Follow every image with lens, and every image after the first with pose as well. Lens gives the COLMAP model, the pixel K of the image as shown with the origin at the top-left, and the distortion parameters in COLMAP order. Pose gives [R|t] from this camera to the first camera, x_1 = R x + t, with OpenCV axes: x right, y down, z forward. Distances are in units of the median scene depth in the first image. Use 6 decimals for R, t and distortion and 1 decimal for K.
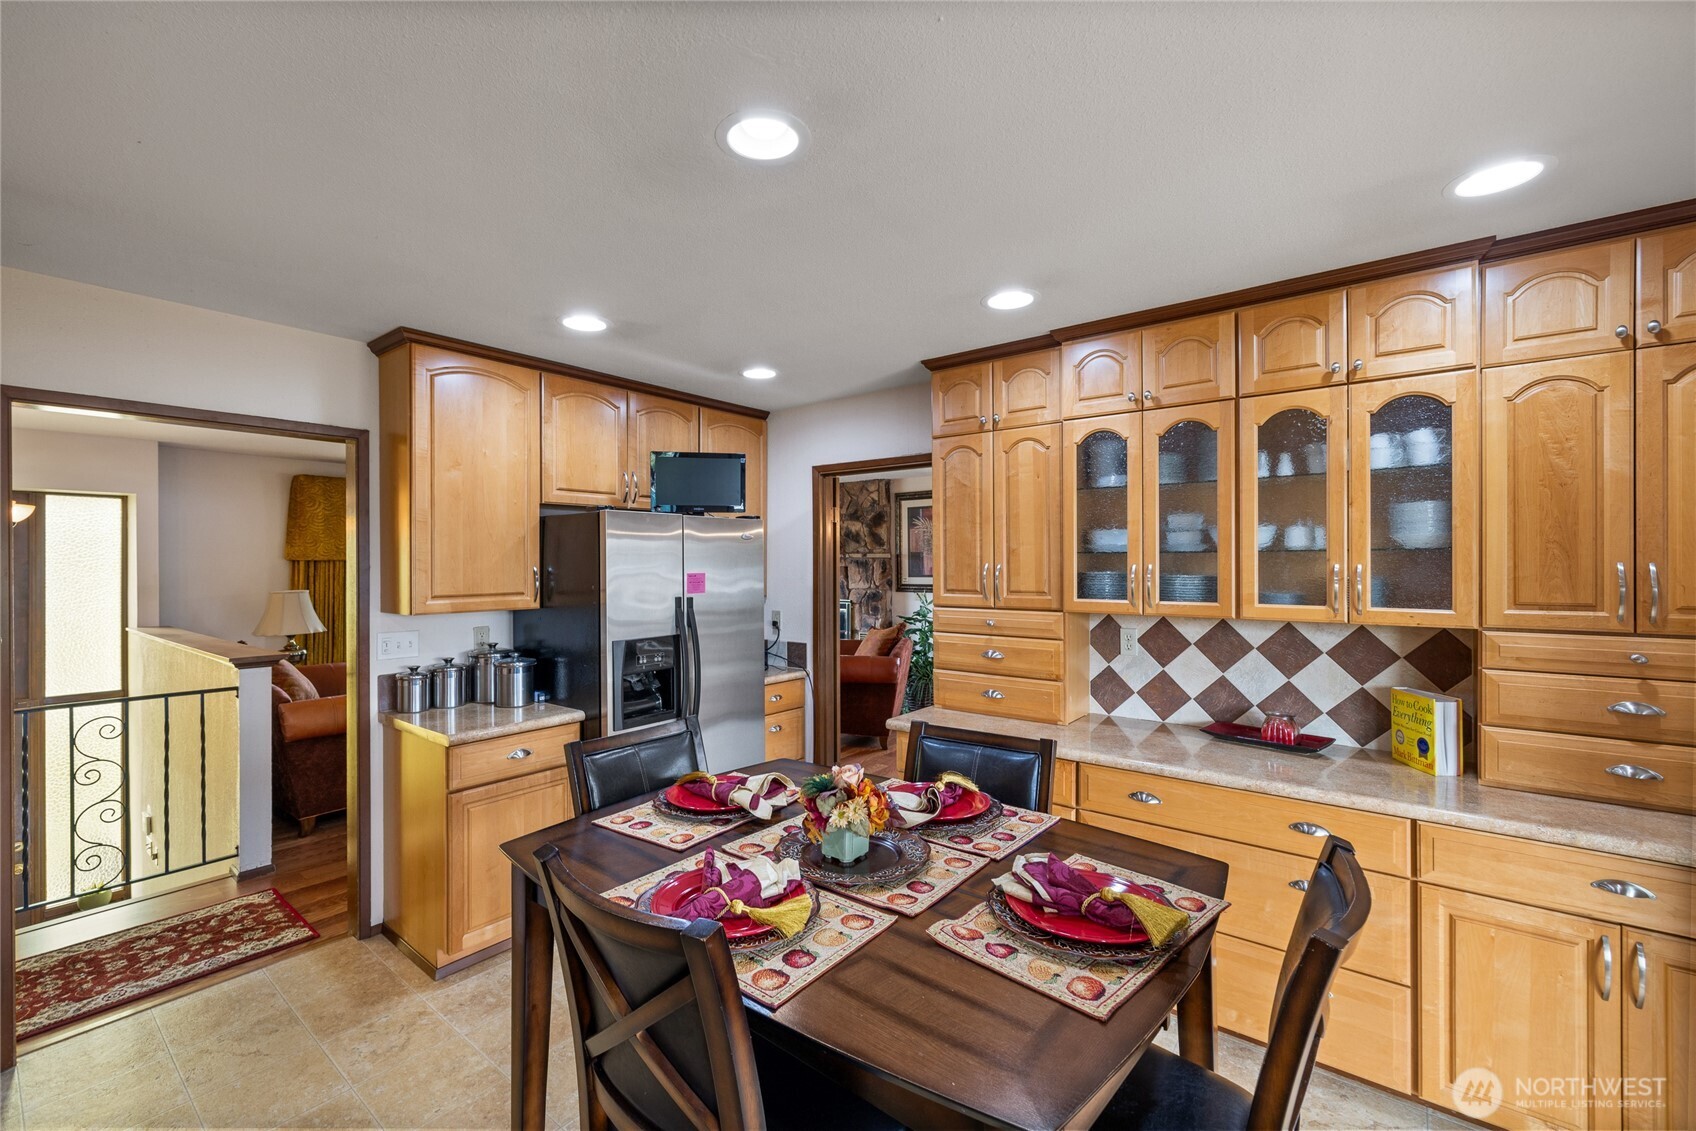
lens RADIAL K [[711.8, 0, 852.4], [0, 711.8, 561.2], [0, 0, 1]] dist [0.002363, 0.000230]
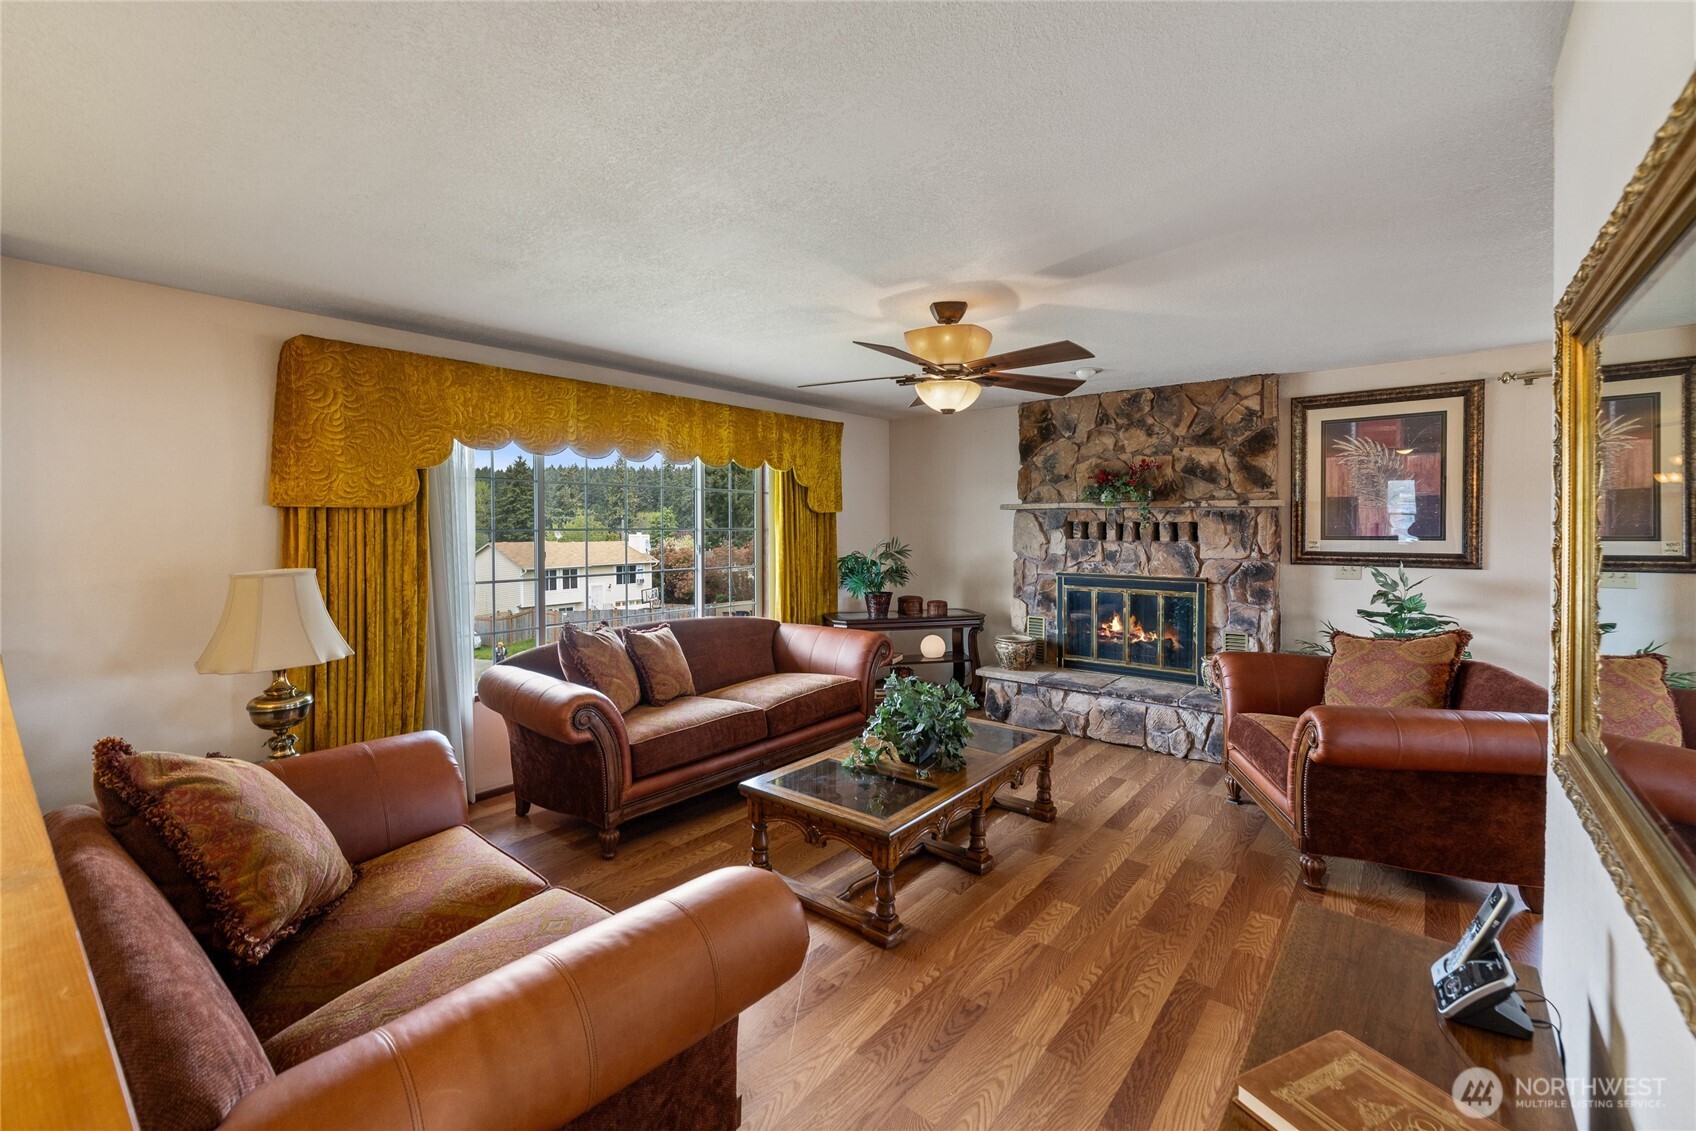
lens RADIAL K [[717.6, 0, 849.6], [0, 717.6, 534.3], [0, 0, 1]] dist [0.000306, 0.000281]
pose [[0.999807, -0.000629, -0.019637, -0.300302], [0.000965, 0.999853, 0.017134, 0.007407], [0.019623, -0.017150, 0.999660, 0.399625]]
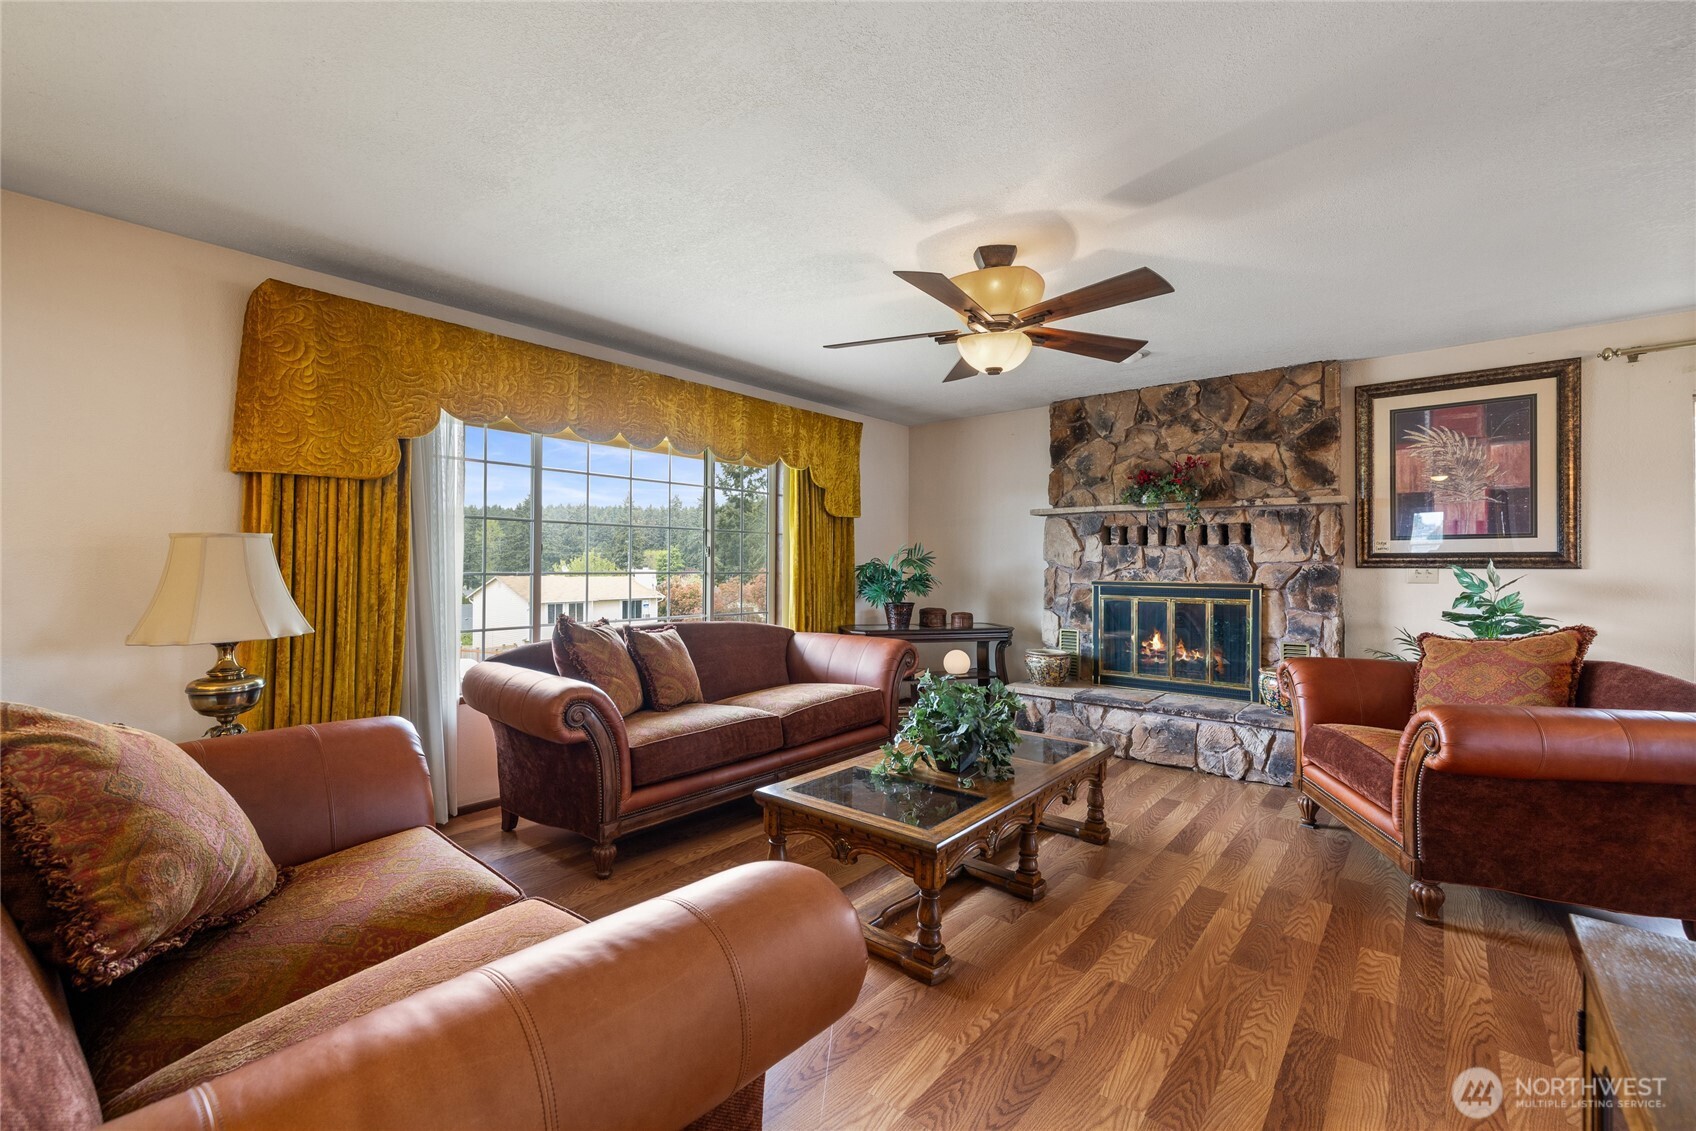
lens RADIAL K [[713.2, 0, 844.9], [0, 713.2, 557.5], [0, 0, 1]] dist [0.000492, -0.000083]
pose [[0.999444, 0.005707, -0.032855, -0.315012], [-0.005950, 0.999956, -0.007302, 0.041852], [0.032811, 0.007493, 0.999433, 0.450800]]
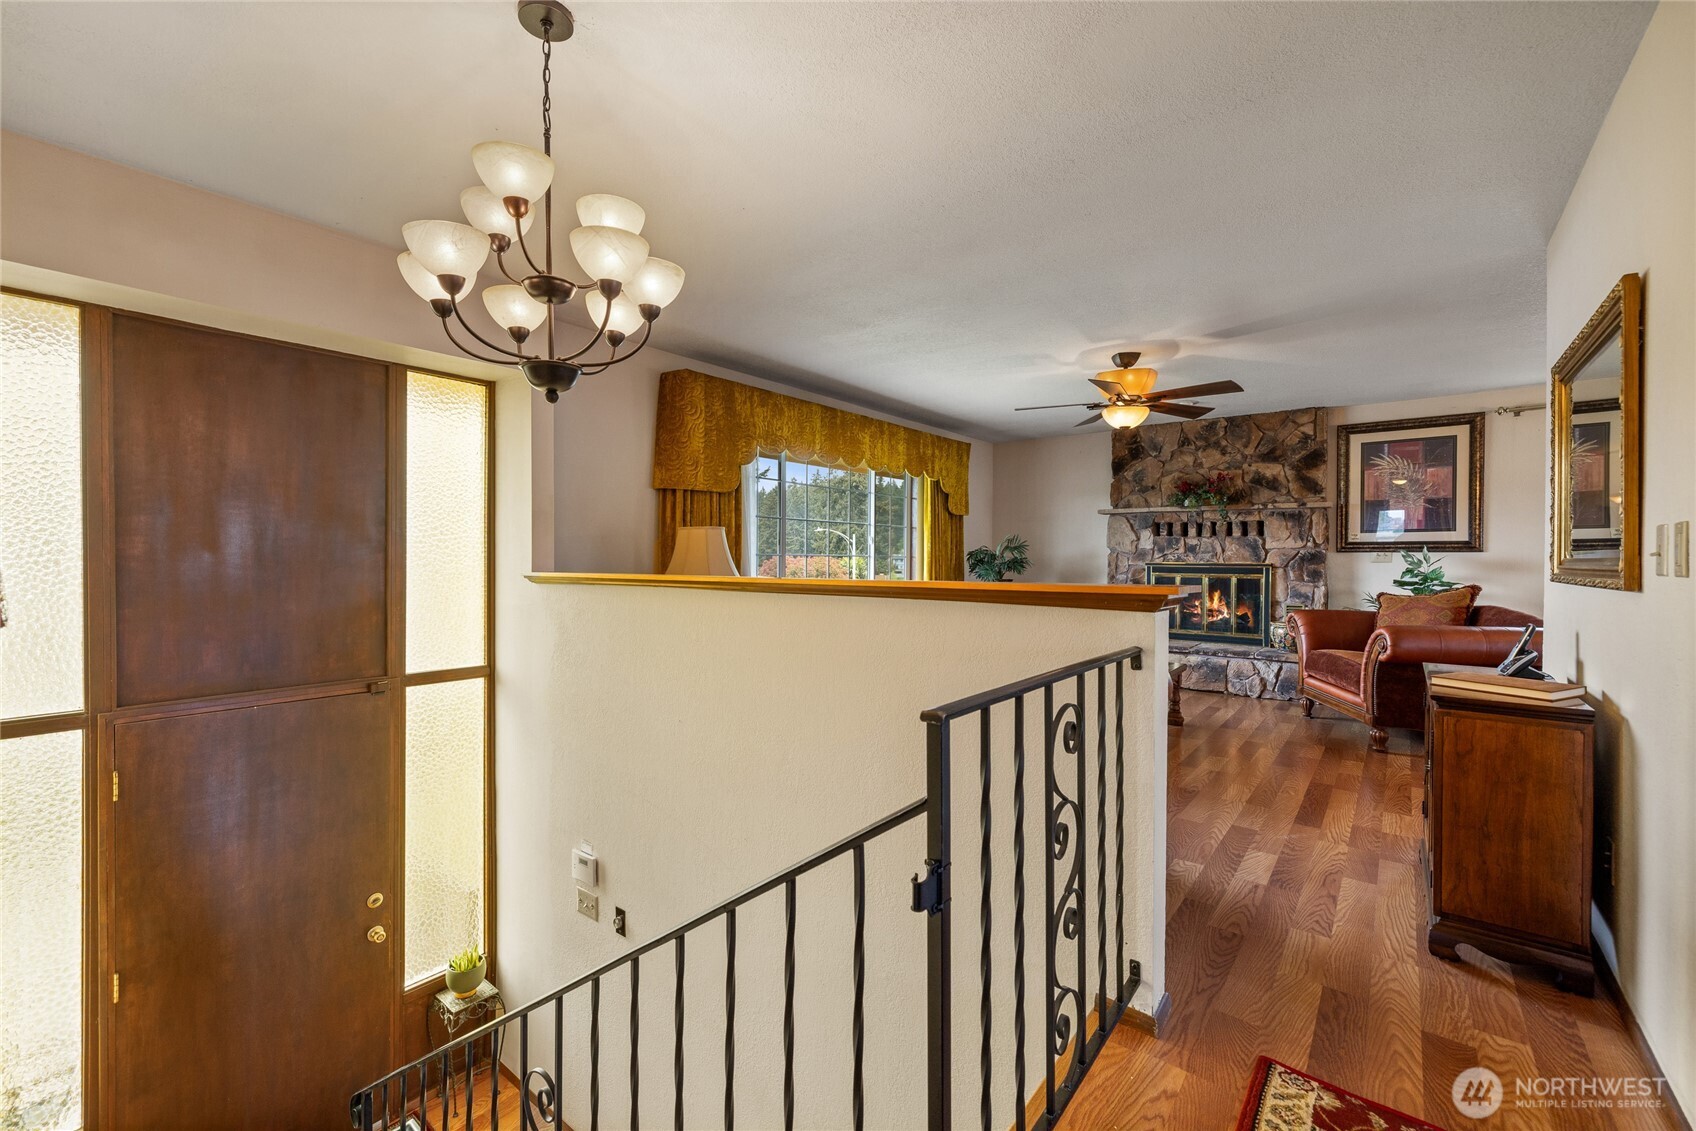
lens RADIAL K [[711.8, 0, 852.4], [0, 711.8, 561.2], [0, 0, 1]] dist [0.002363, 0.000230]
pose [[0.999973, 0.006774, 0.002984, -0.478418], [-0.006796, 0.999949, 0.007452, 0.051245], [-0.002933, -0.007472, 0.999968, 0.224842]]
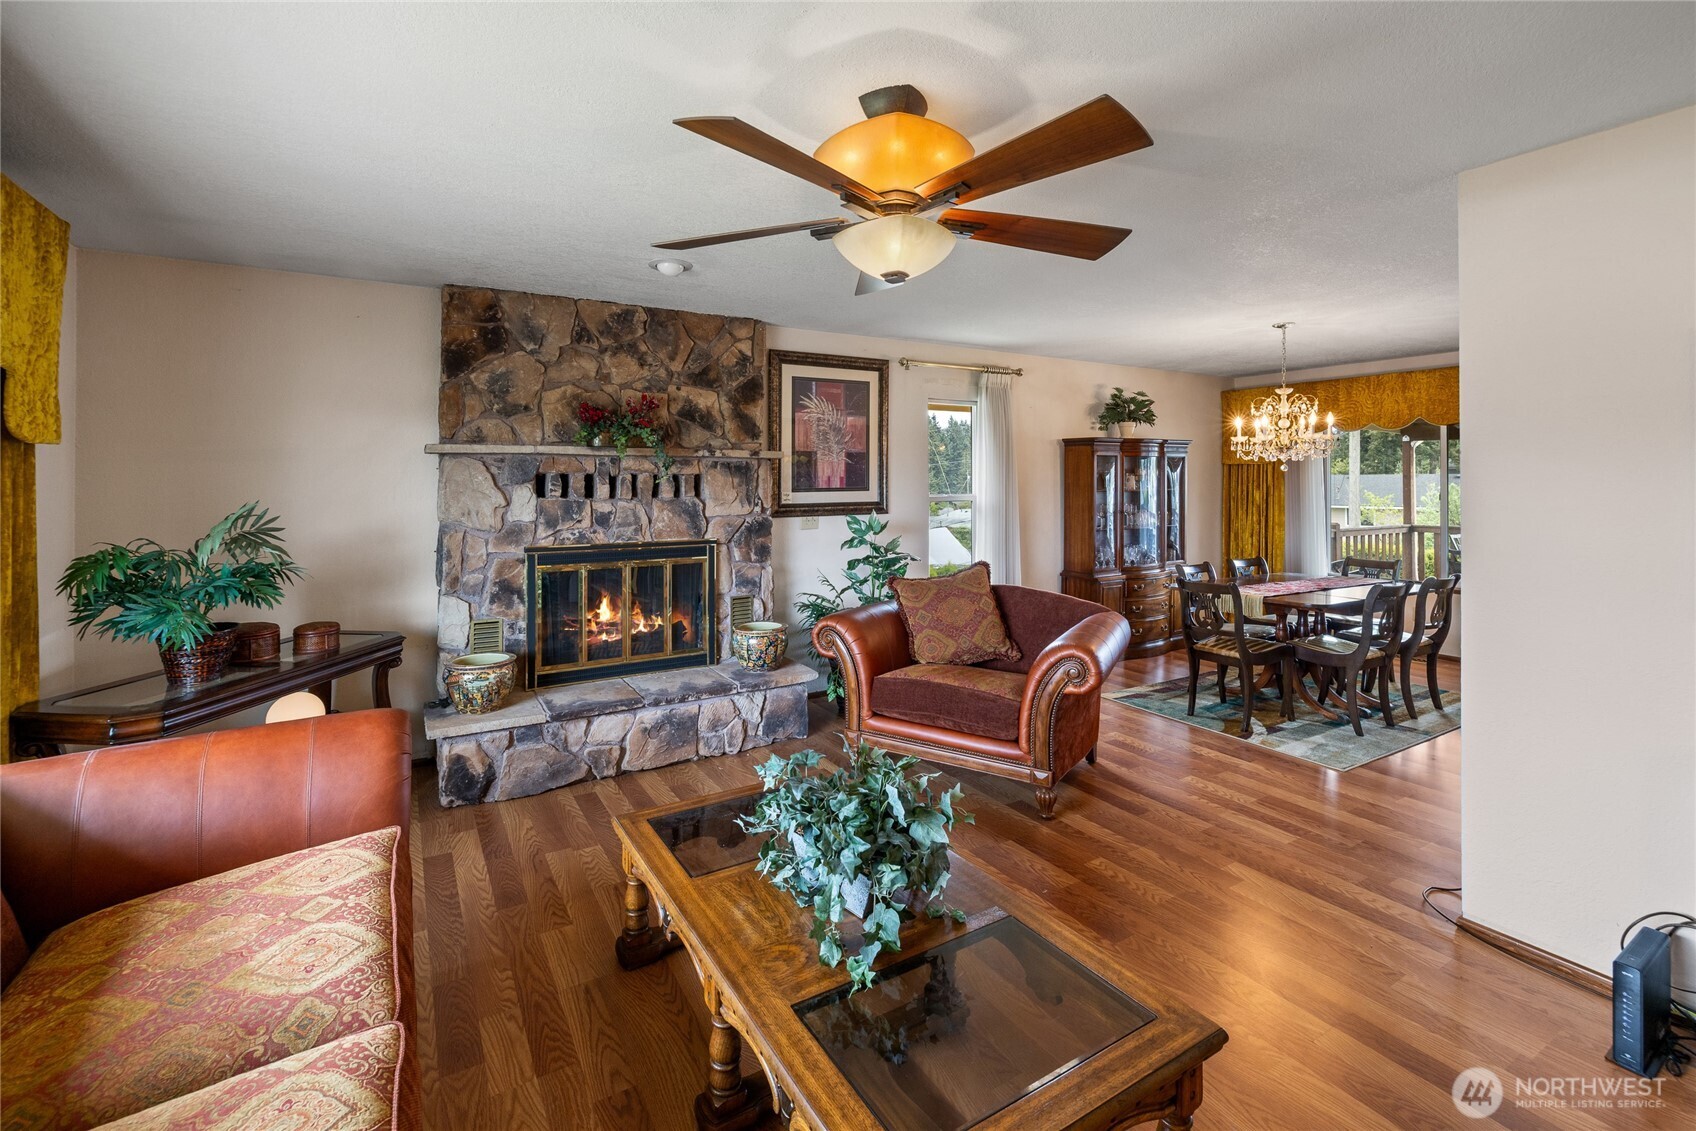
lens RADIAL K [[742.6, 0, 821.8], [0, 742.6, 476.7], [0, 0, 1]] dist [0.000859, 0.000147]
pose [[0.370435, 0.005011, 0.928845, -0.496279], [0.002110, 0.999978, -0.006236, 0.013253], [-0.928856, 0.004270, 0.370417, 0.745230]]
